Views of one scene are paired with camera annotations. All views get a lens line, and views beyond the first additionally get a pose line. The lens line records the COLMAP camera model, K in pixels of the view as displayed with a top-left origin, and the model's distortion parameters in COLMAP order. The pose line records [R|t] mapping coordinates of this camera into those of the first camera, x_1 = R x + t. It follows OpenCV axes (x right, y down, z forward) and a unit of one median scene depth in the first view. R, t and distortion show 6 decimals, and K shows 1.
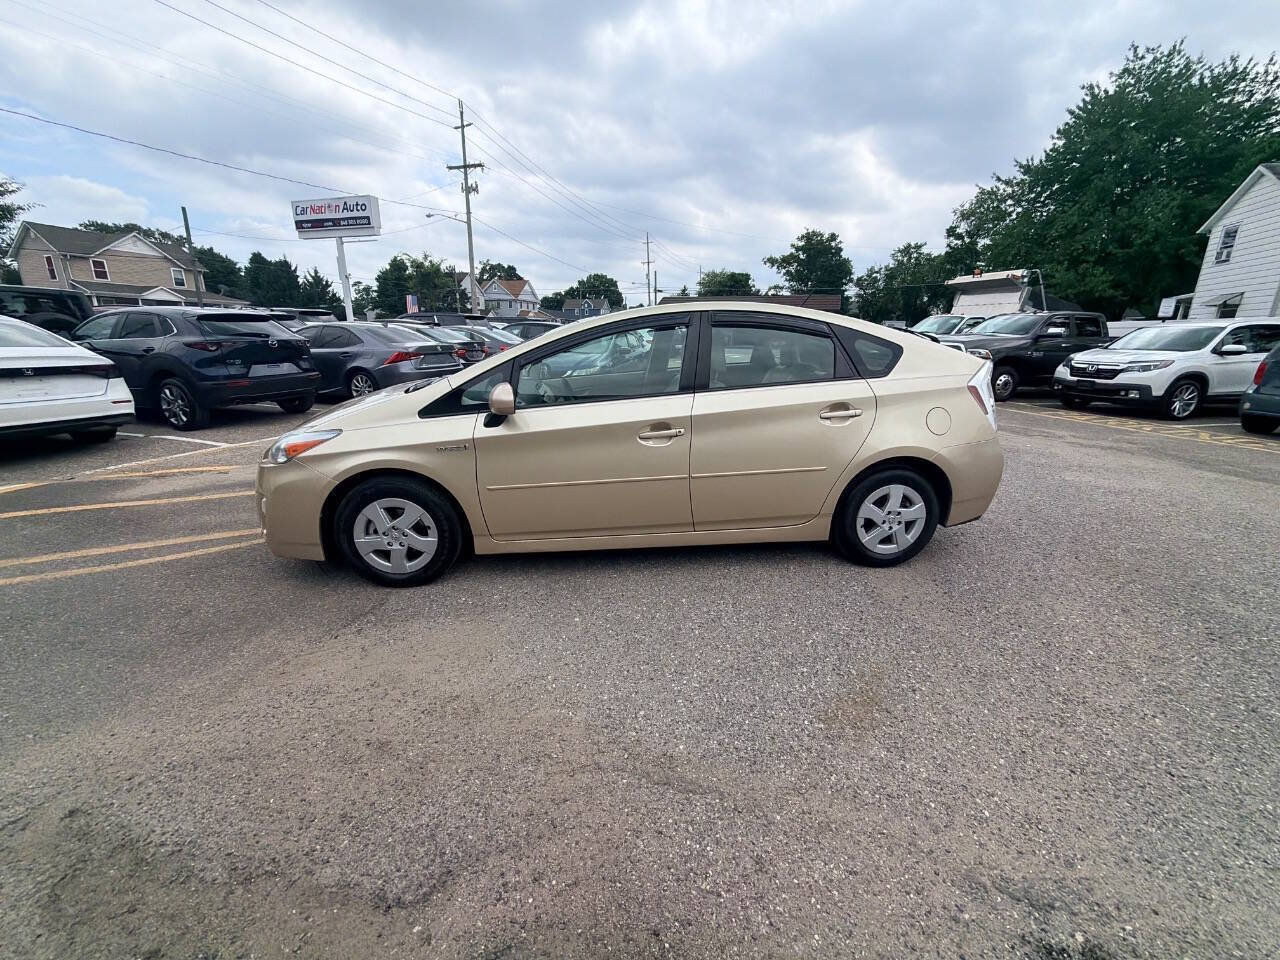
lens RADIAL K [[508.4, 0, 637.7], [0, 508.4, 478.0], [0, 0, 1]] dist [0.000273, -0.000502]
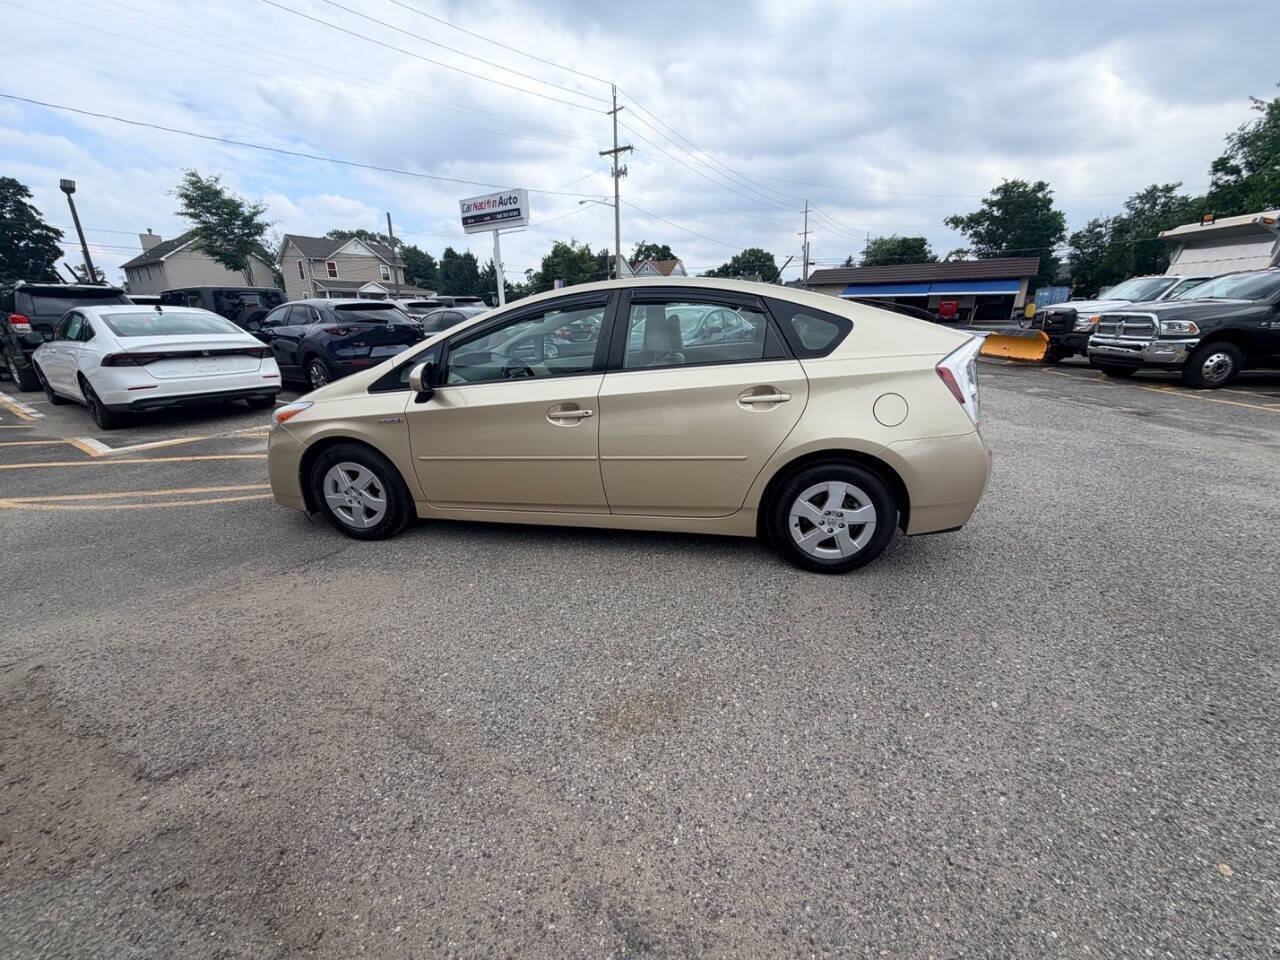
lens RADIAL K [[510.2, 0, 635.4], [0, 510.2, 475.8], [0, 0, 1]] dist [-0.000724, 0.000189]
pose [[0.957290, 0.065101, -0.281705, 0.054841], [-0.055613, 0.997587, 0.041557, -0.001718], [0.283731, -0.024115, 0.958601, 0.007939]]
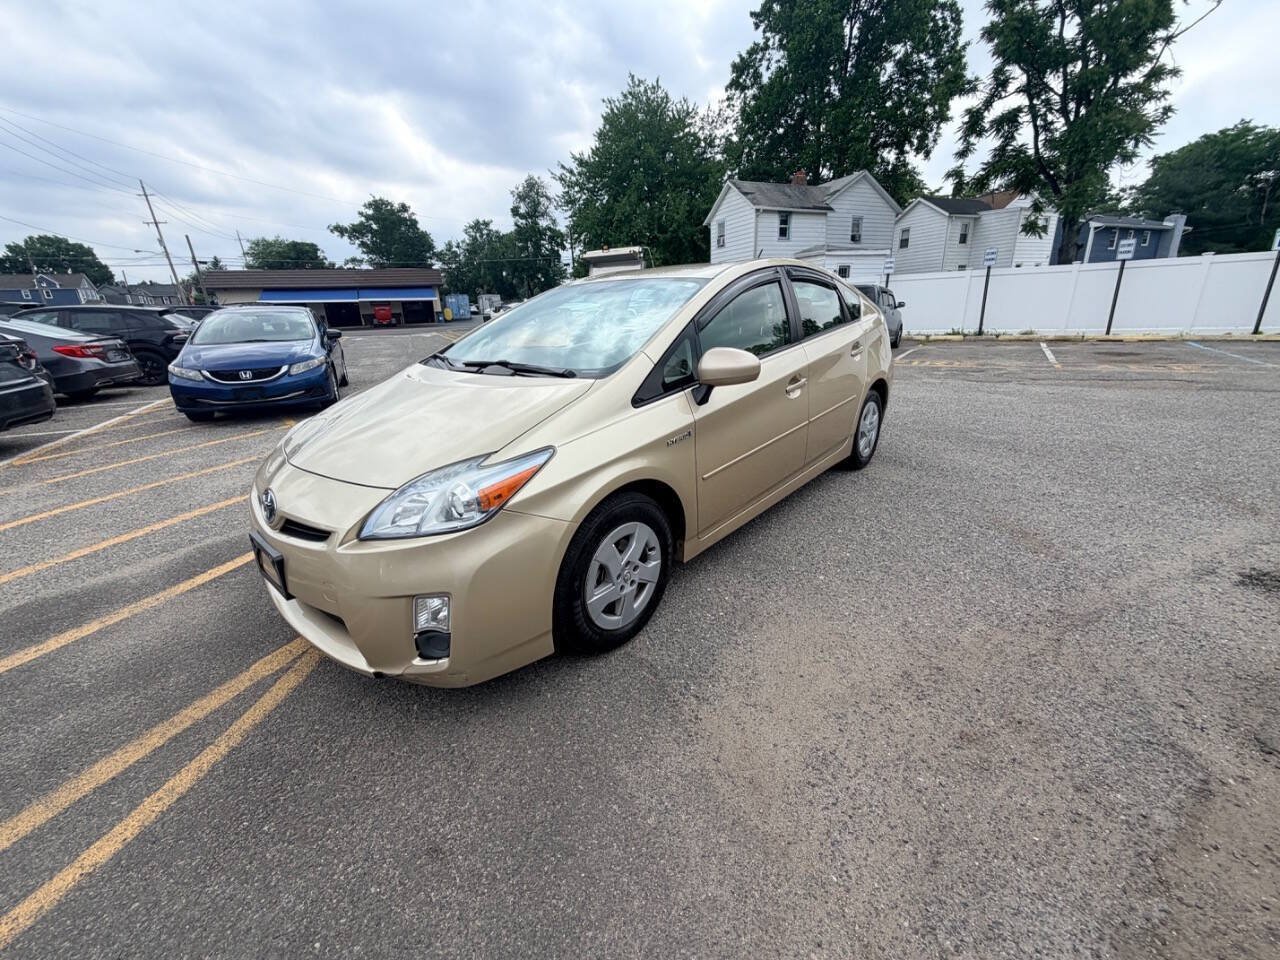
lens RADIAL K [[506.1, 0, 637.3], [0, 506.1, 481.1], [0, 0, 1]] dist [-0.000187, -0.000201]
pose [[0.730074, -0.258971, 0.632397, -0.105560], [0.227470, 0.964734, 0.132462, -0.012960], [-0.644399, 0.047144, 0.763235, 0.050939]]
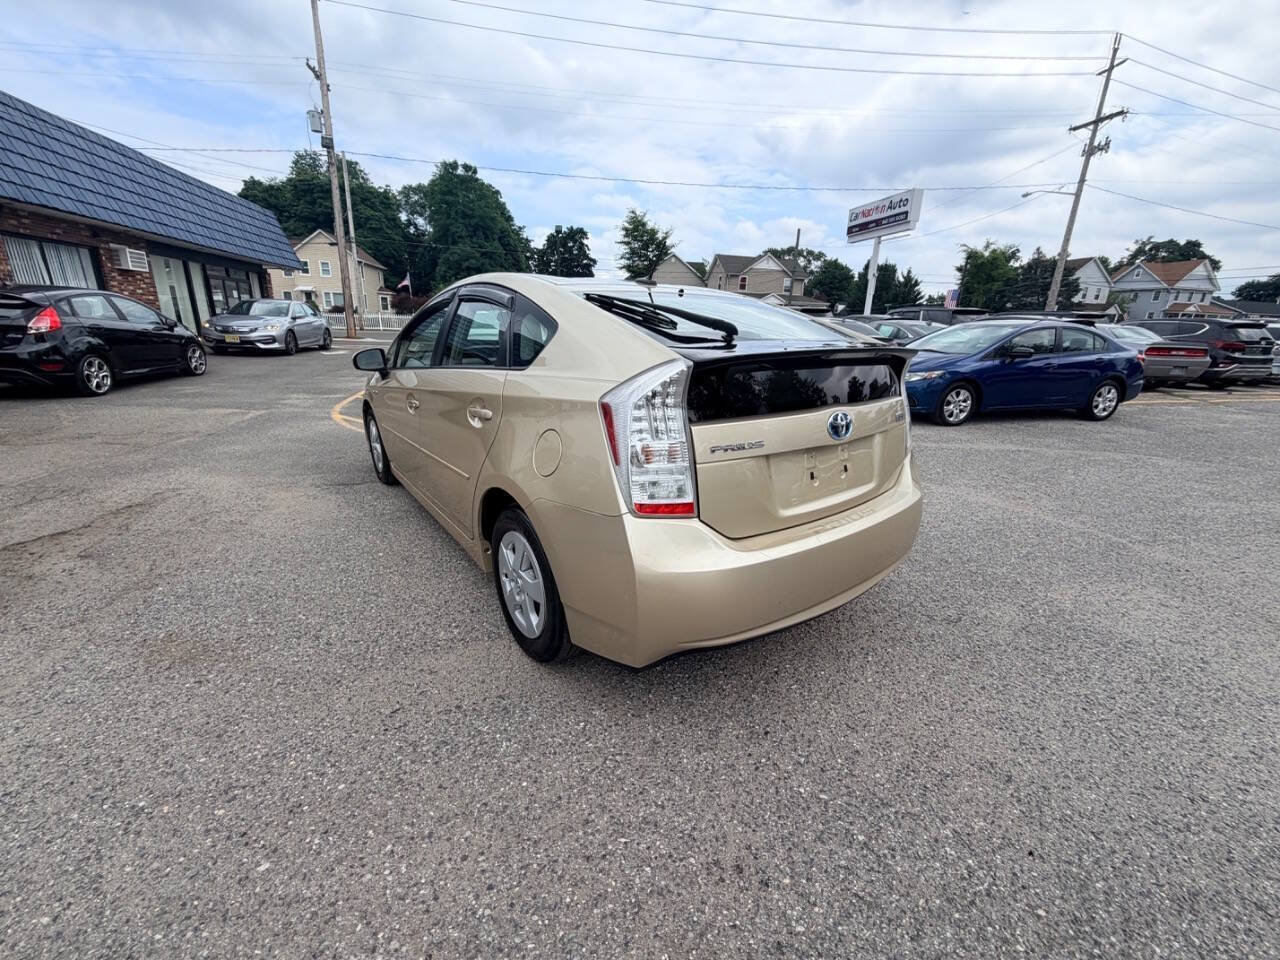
lens RADIAL K [[507.8, 0, 637.1], [0, 507.8, 478.3], [0, 0, 1]] dist [-0.000237, -0.000127]
pose [[0.508026, 0.252320, -0.823556, 0.143922], [-0.250332, 0.958112, 0.139123, -0.024113], [0.824163, 0.135484, 0.549909, 0.097185]]
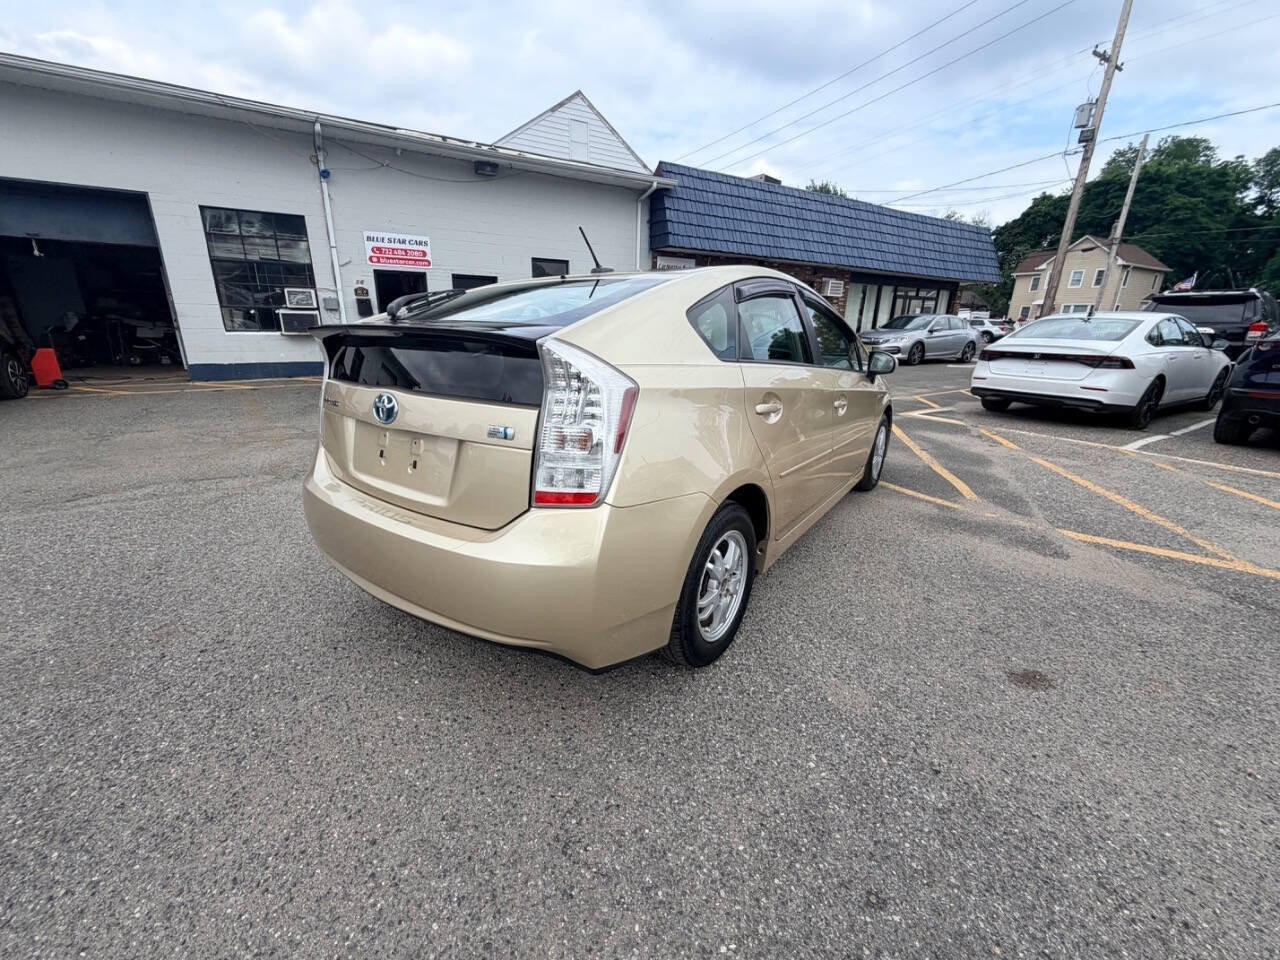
lens RADIAL K [[506.4, 0, 638.4], [0, 506.4, 480.7], [0, 0, 1]] dist [0.000057, -0.000167]
pose [[-0.659231, 0.201175, -0.724530, 0.124955], [-0.223326, 0.867687, 0.444122, -0.059823], [0.718011, 0.454585, -0.527078, 0.231612]]
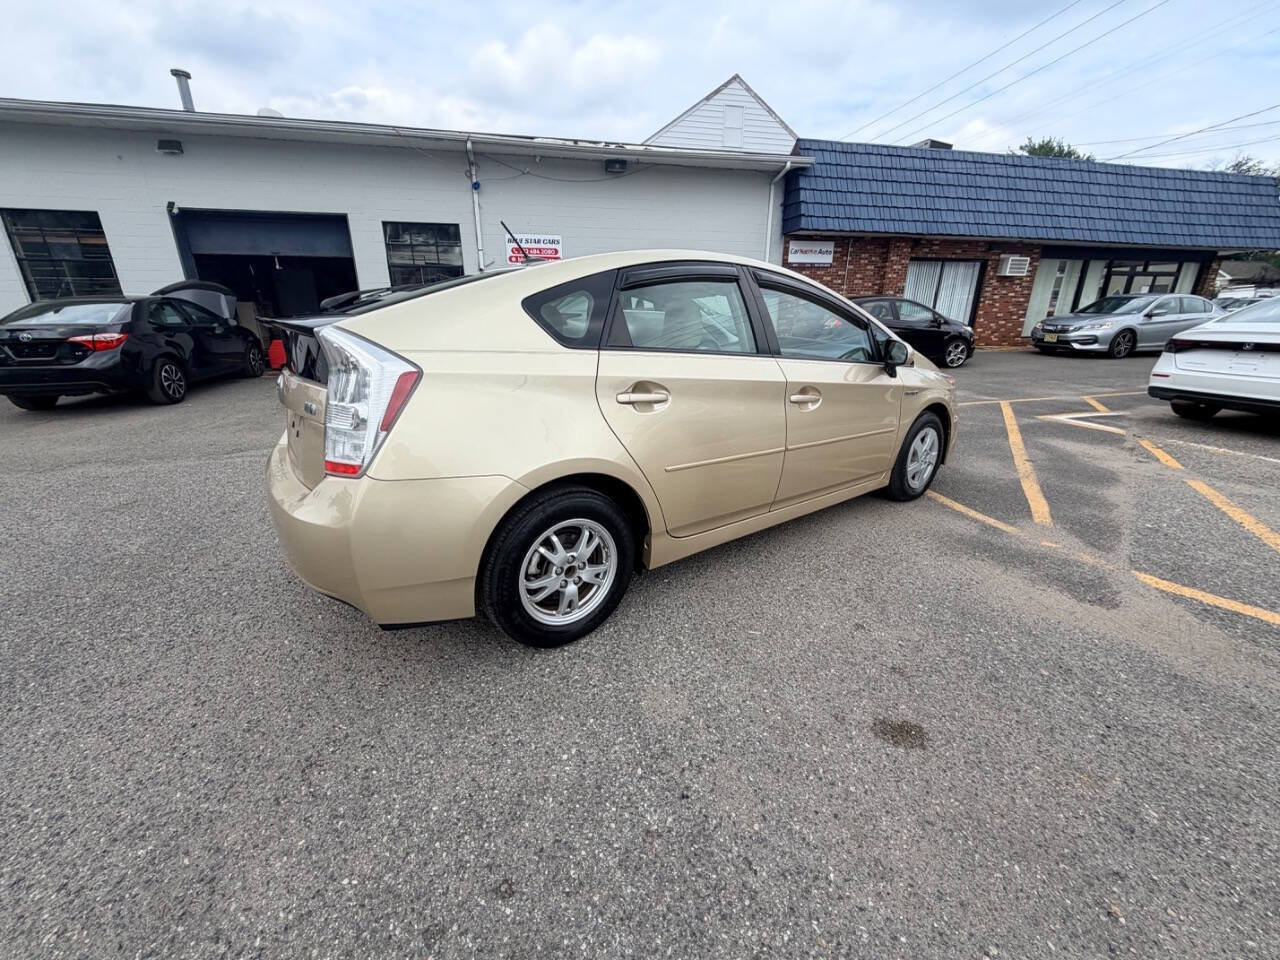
lens RADIAL K [[508.4, 0, 637.7], [0, 508.4, 478.0], [0, 0, 1]] dist [0.000273, -0.000502]
pose [[-0.857027, 0.148493, -0.493412, 0.087707], [-0.146194, 0.848152, 0.509181, -0.068845], [0.494098, 0.508515, -0.705180, 0.263200]]
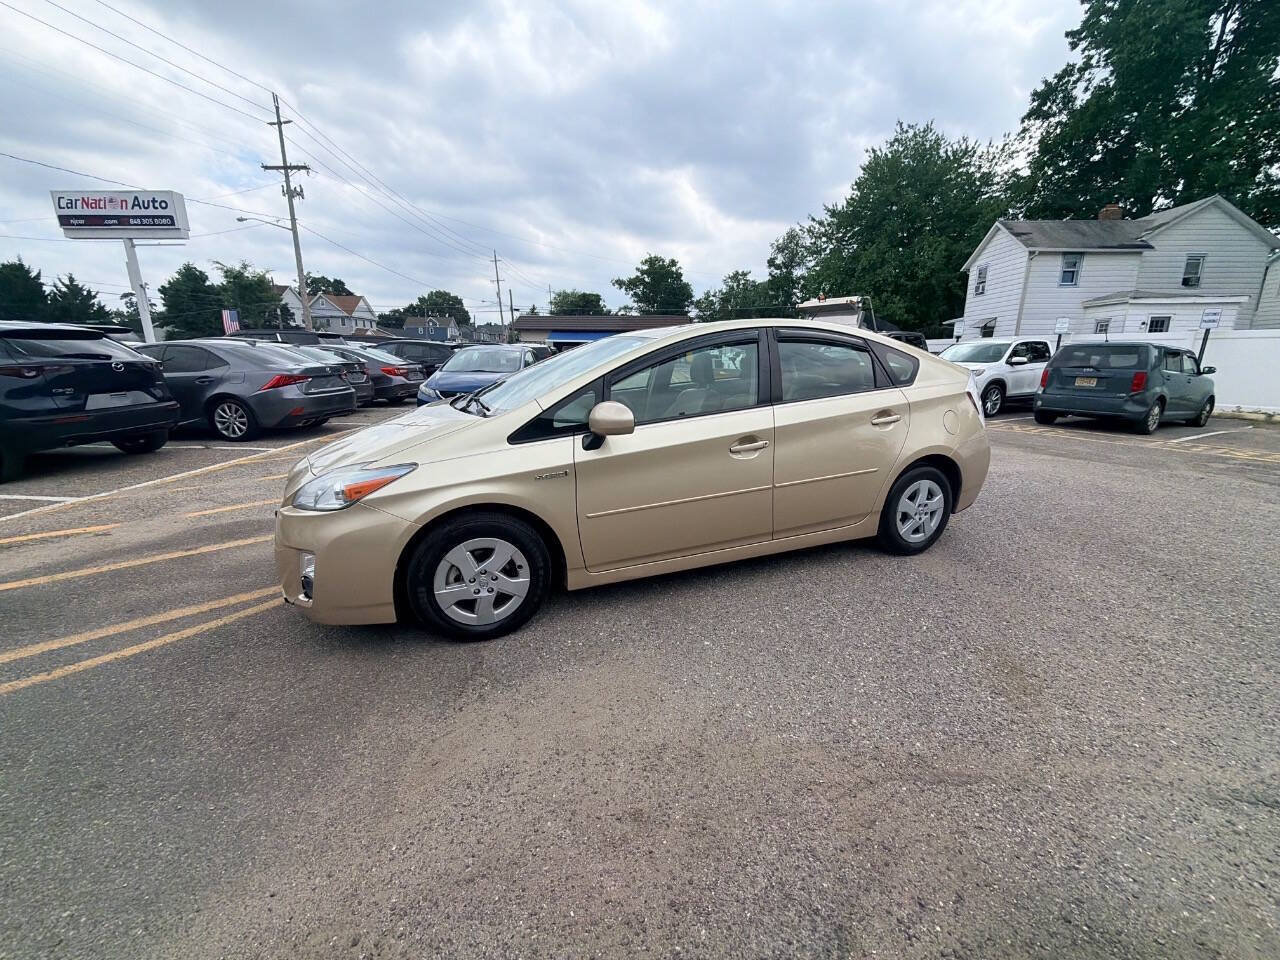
lens RADIAL K [[507.8, 0, 637.1], [0, 507.8, 478.3], [0, 0, 1]] dist [-0.000237, -0.000127]
pose [[0.959741, -0.074221, 0.270905, -0.053018], [0.083250, 0.996286, -0.021973, -0.002414], [-0.268268, 0.043642, 0.962355, 0.010534]]
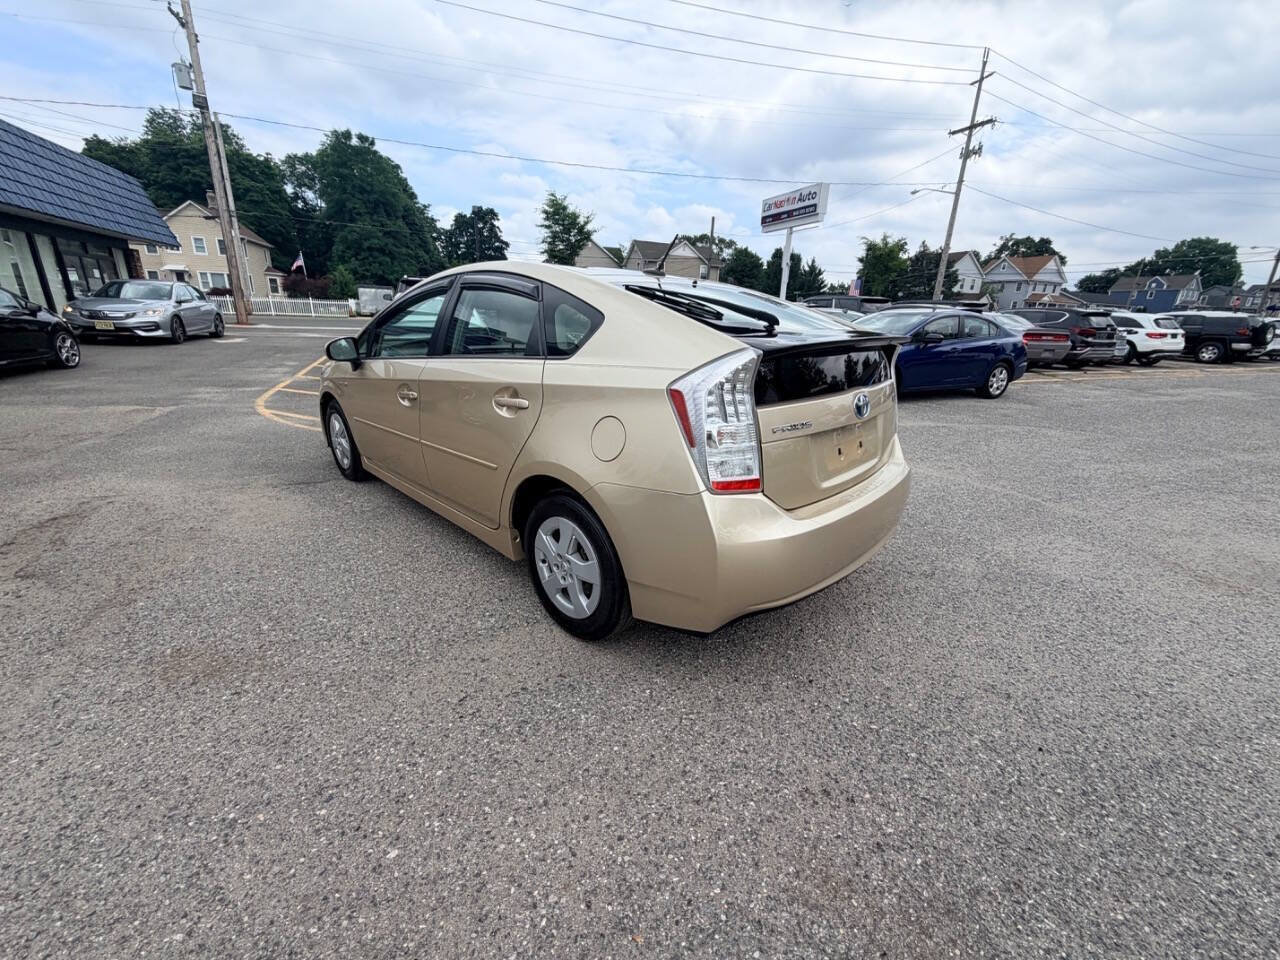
lens RADIAL K [[508.6, 0, 636.7], [0, 508.6, 478.2], [0, 0, 1]] dist [-0.000709, 0.000025]
pose [[0.636197, 0.246800, -0.730987, 0.136445], [-0.228967, 0.965168, 0.126589, -0.019115], [0.736768, 0.086836, 0.670547, 0.078349]]
